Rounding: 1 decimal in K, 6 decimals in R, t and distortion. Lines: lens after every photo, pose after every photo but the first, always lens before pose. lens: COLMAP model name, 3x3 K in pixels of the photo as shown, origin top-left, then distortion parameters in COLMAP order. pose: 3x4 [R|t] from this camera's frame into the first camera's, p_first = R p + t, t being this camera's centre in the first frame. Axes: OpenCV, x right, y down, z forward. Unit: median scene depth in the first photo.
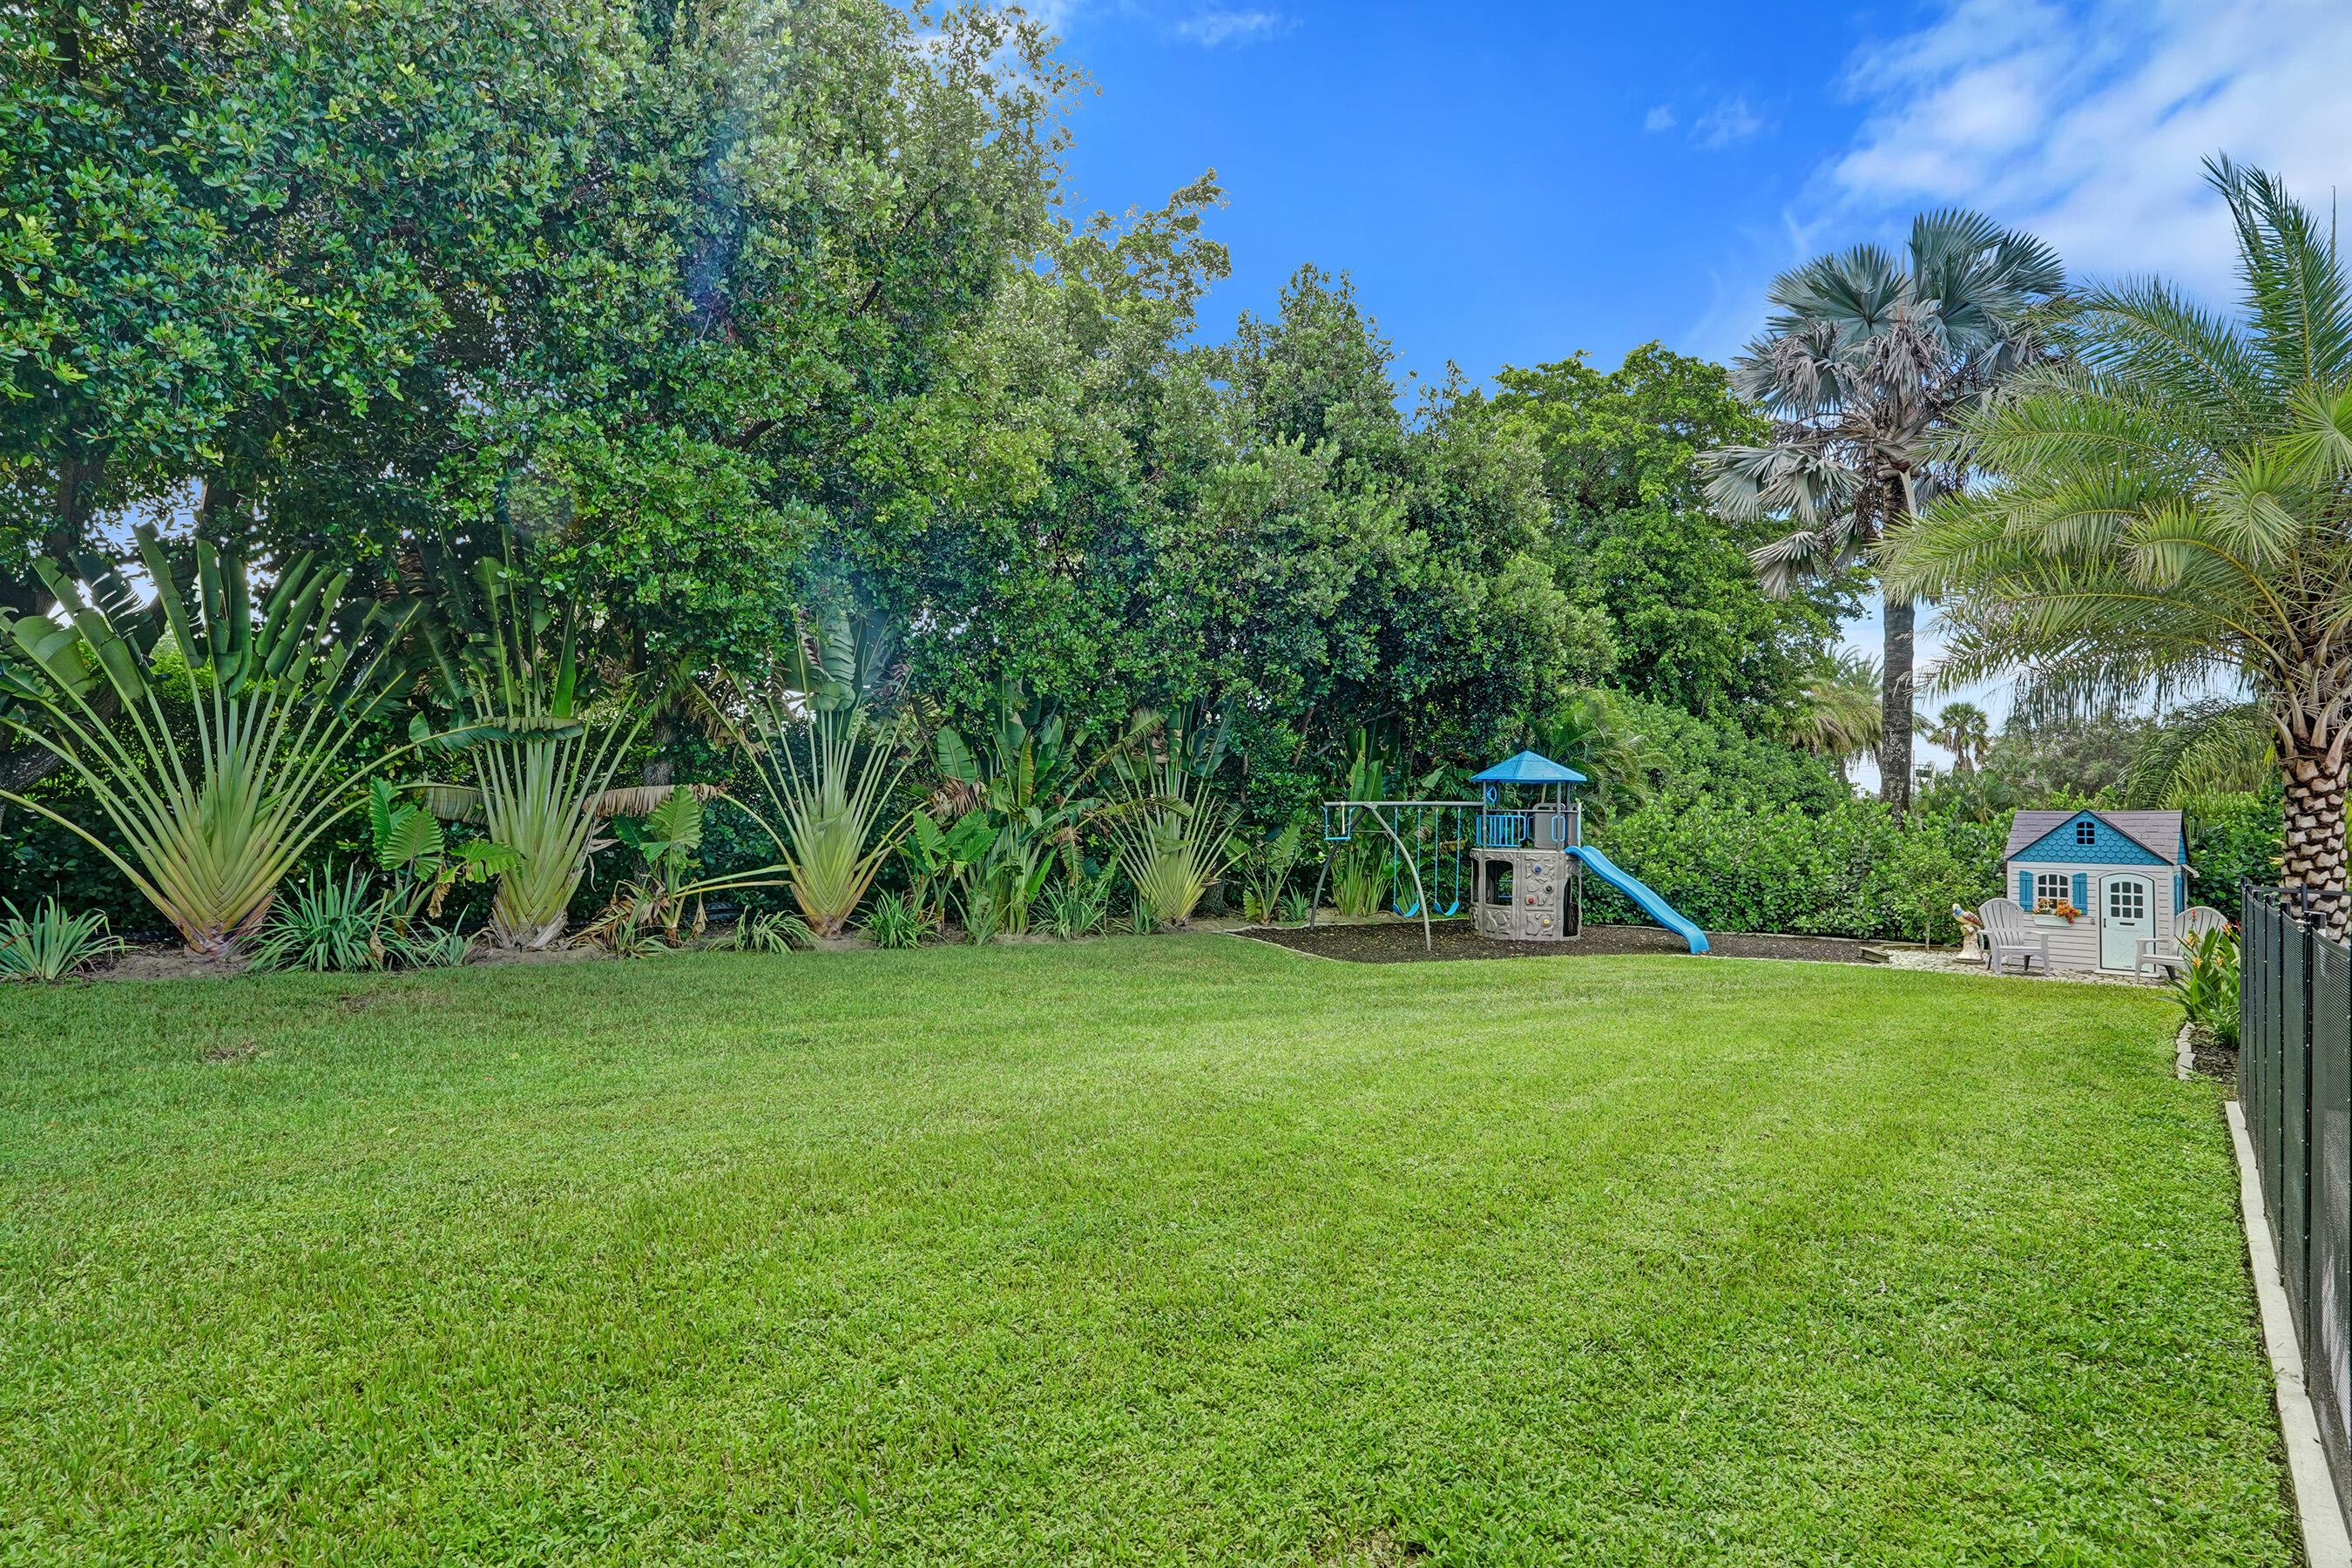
lens RADIAL K [[1121.5, 0, 1179.4], [0, 1121.5, 777.1], [0, 0, 1]] dist [-0.072363, 0.027480]
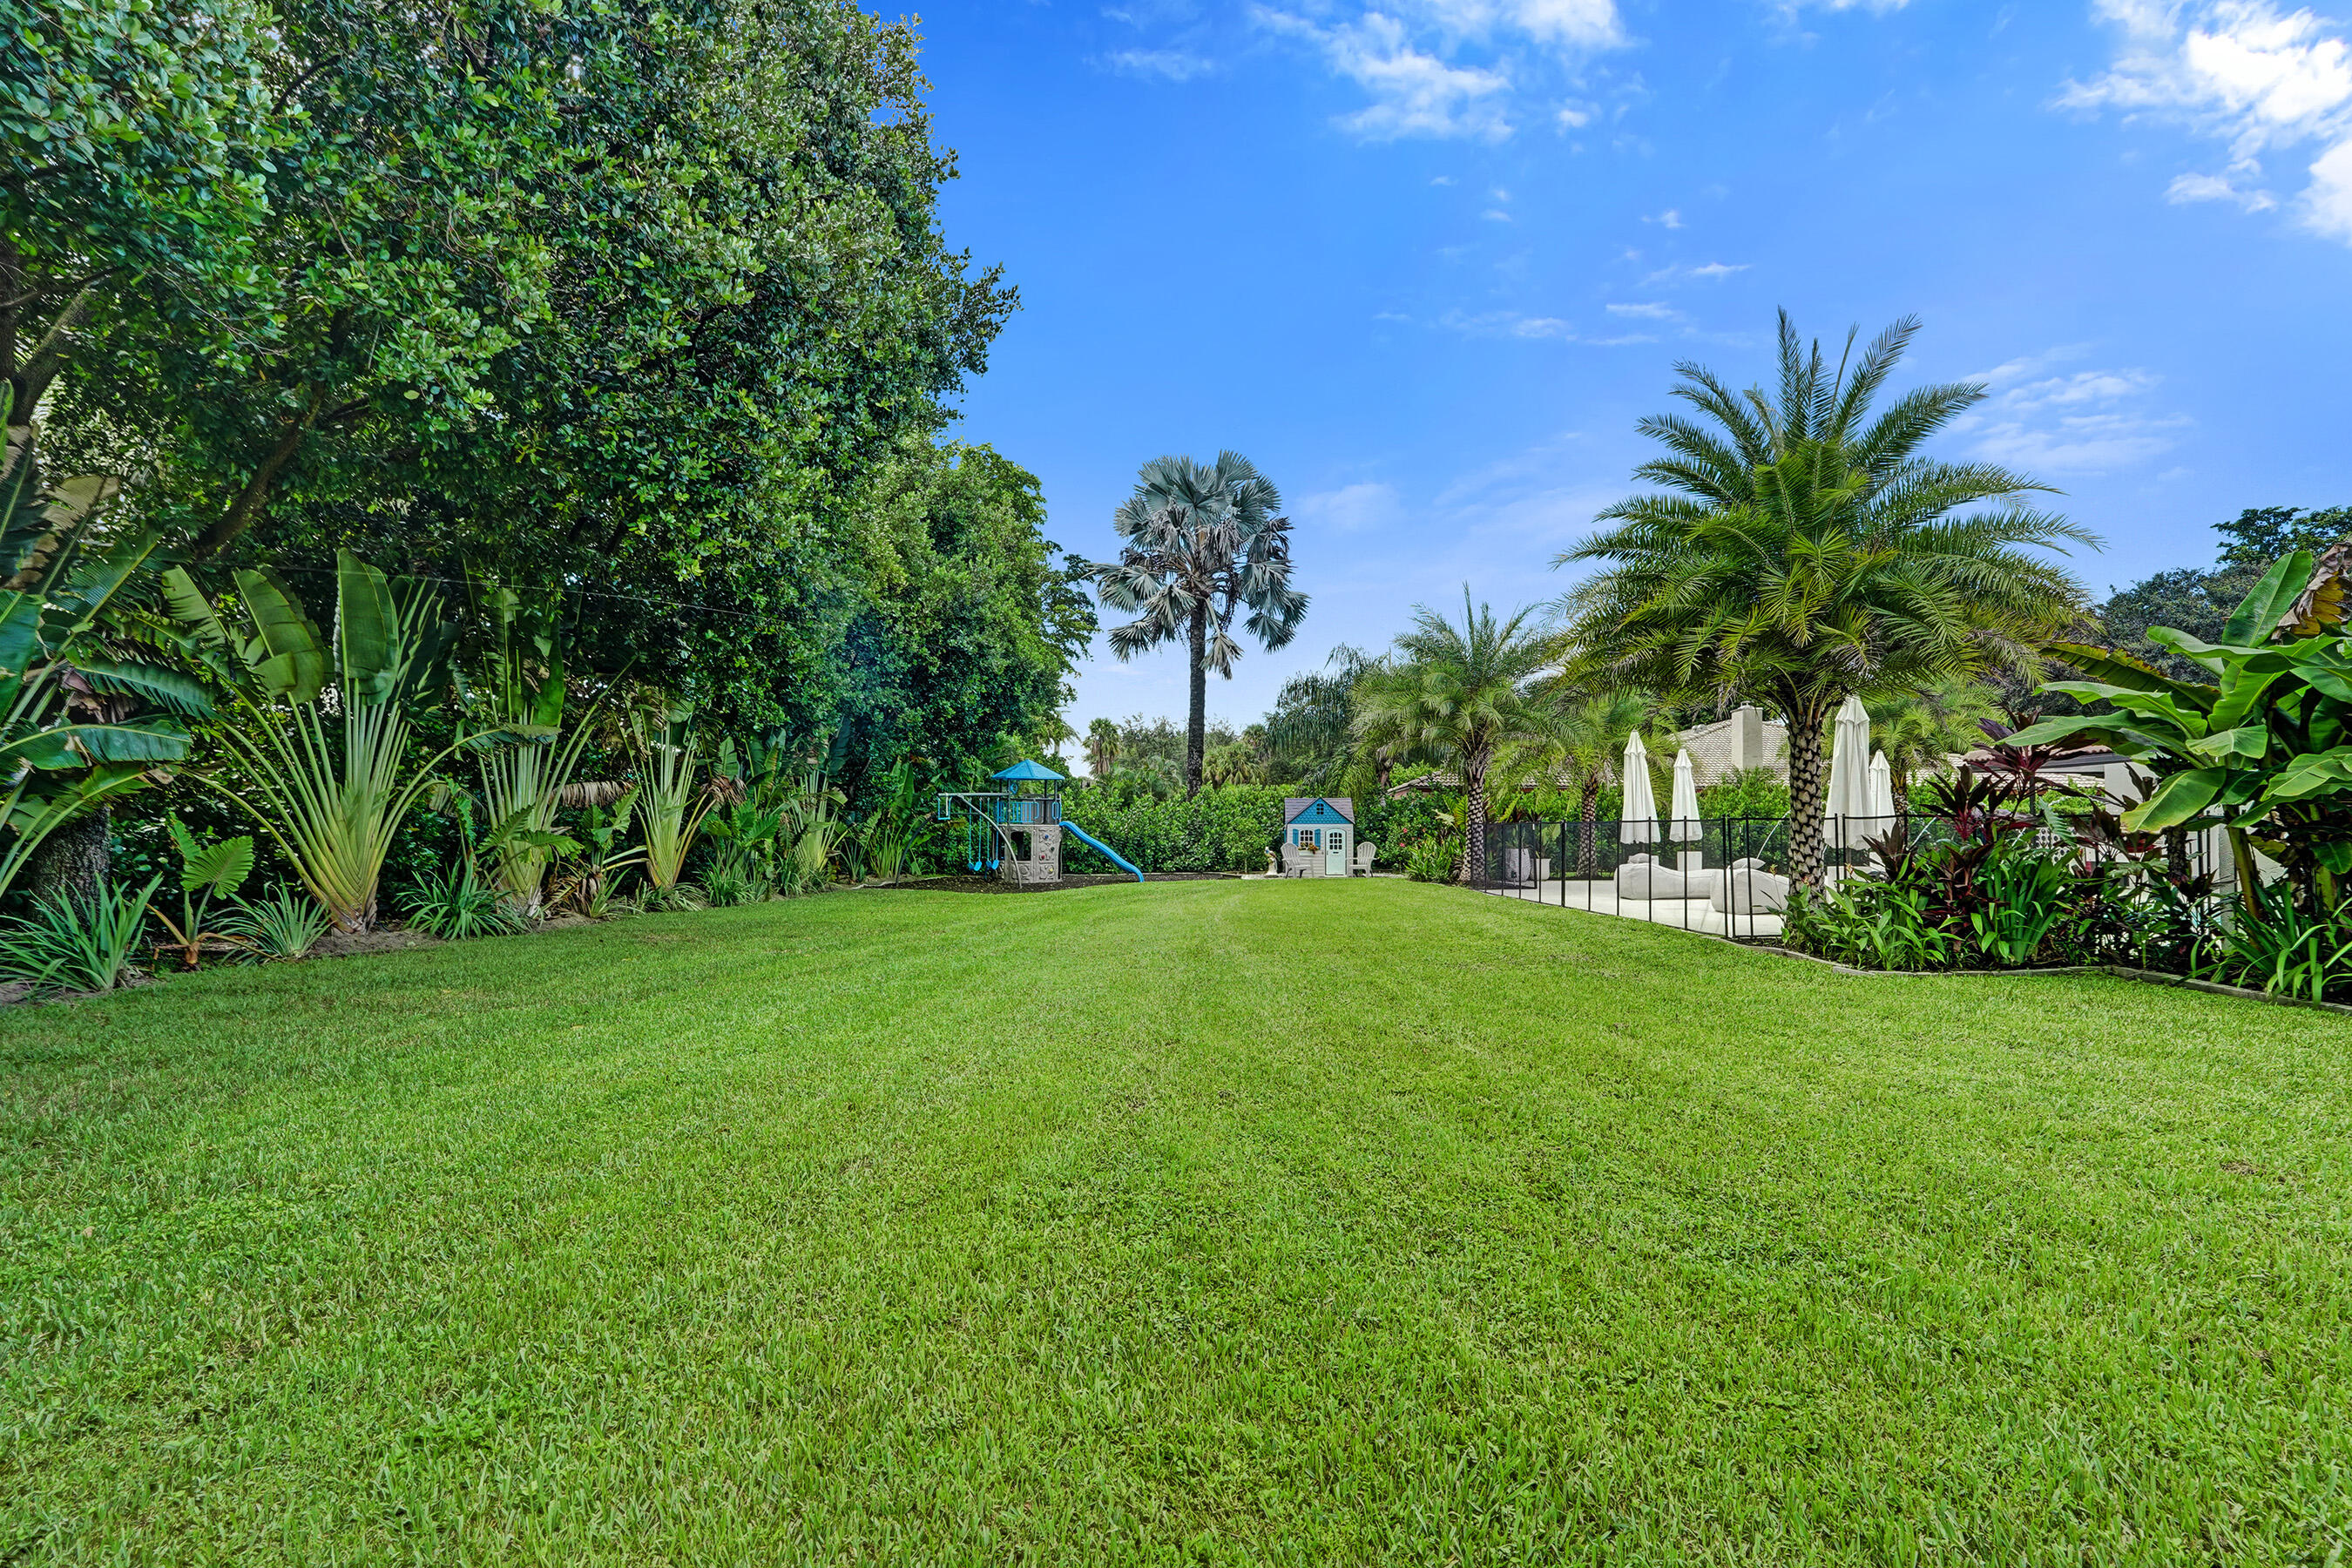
lens RADIAL K [[1130.0, 0, 1173.0], [0, 1130.0, 777.7], [0, 0, 1]] dist [-0.068487, 0.029332]
pose [[0.712683, 0.008636, 0.701433, -0.807863], [-0.018158, 0.999816, 0.006139, -0.014317], [-0.701251, -0.017111, 0.712709, -0.301545]]
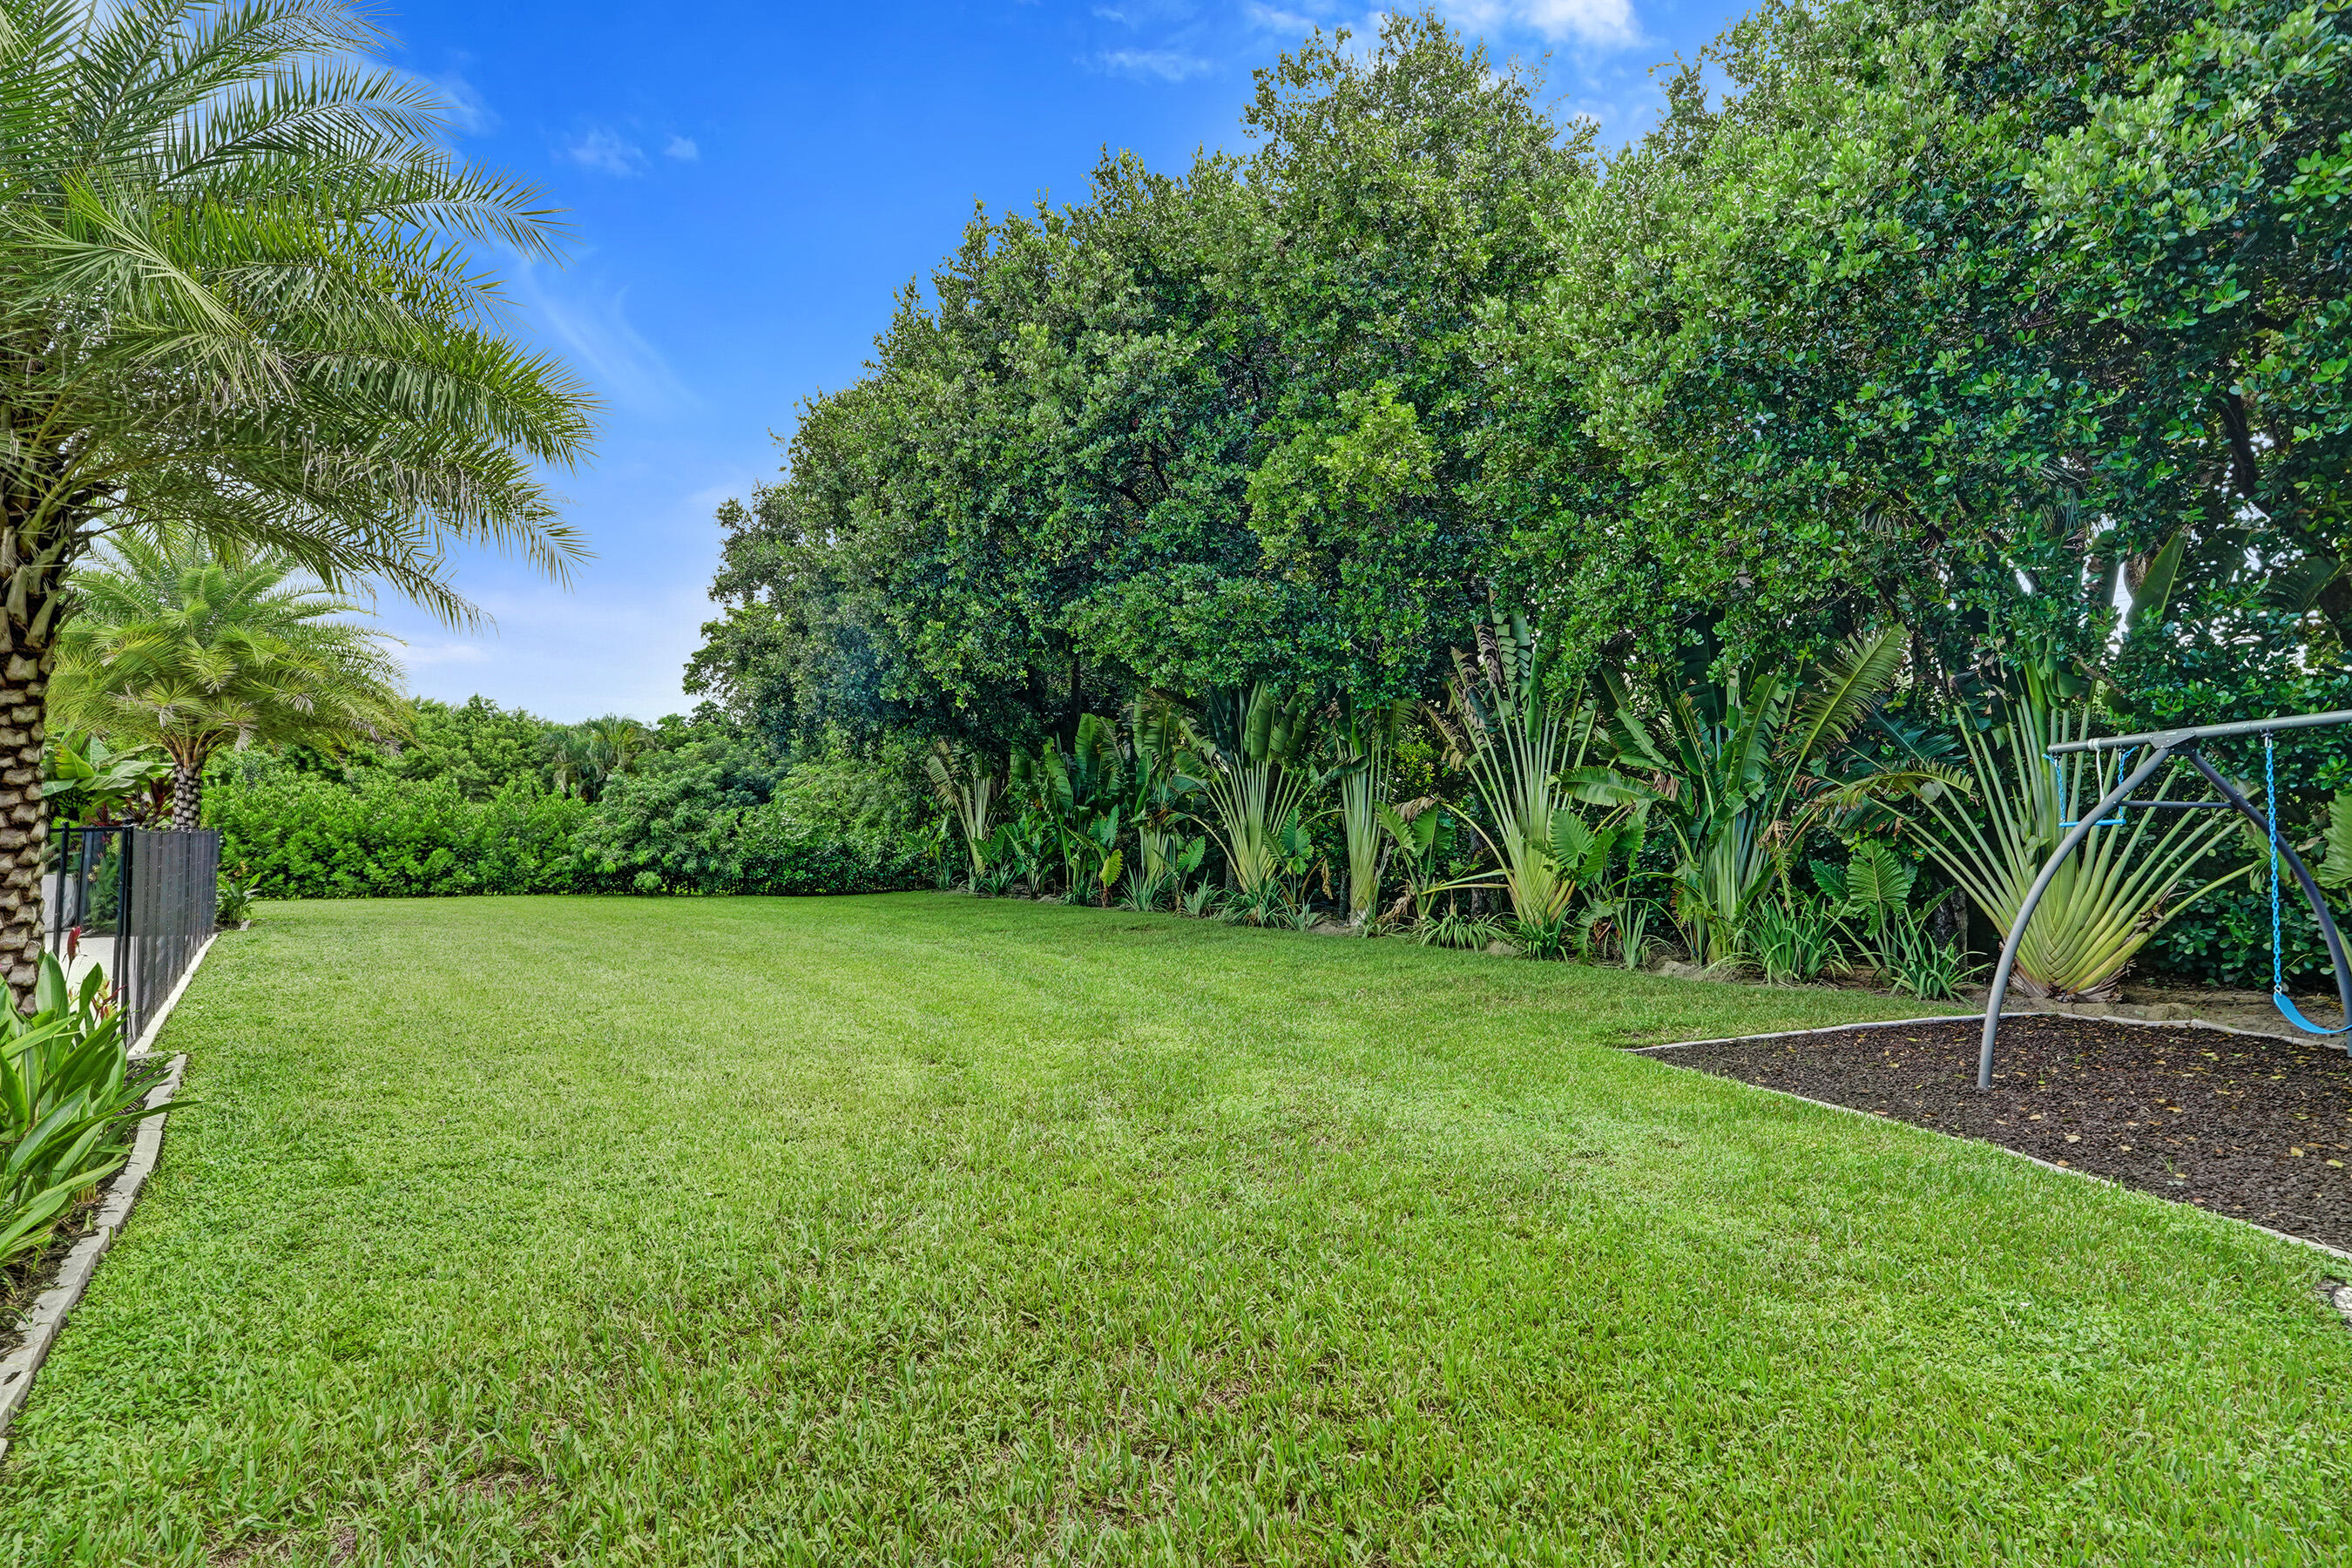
lens RADIAL K [[1127.6, 0, 1188.1], [0, 1127.6, 787.1], [0, 0, 1]] dist [-0.071170, 0.026072]
pose [[-0.126113, -0.074166, -0.989239, 0.724807], [0.035147, 0.996241, -0.079172, 0.075264], [0.991393, -0.044754, -0.123033, 0.840051]]
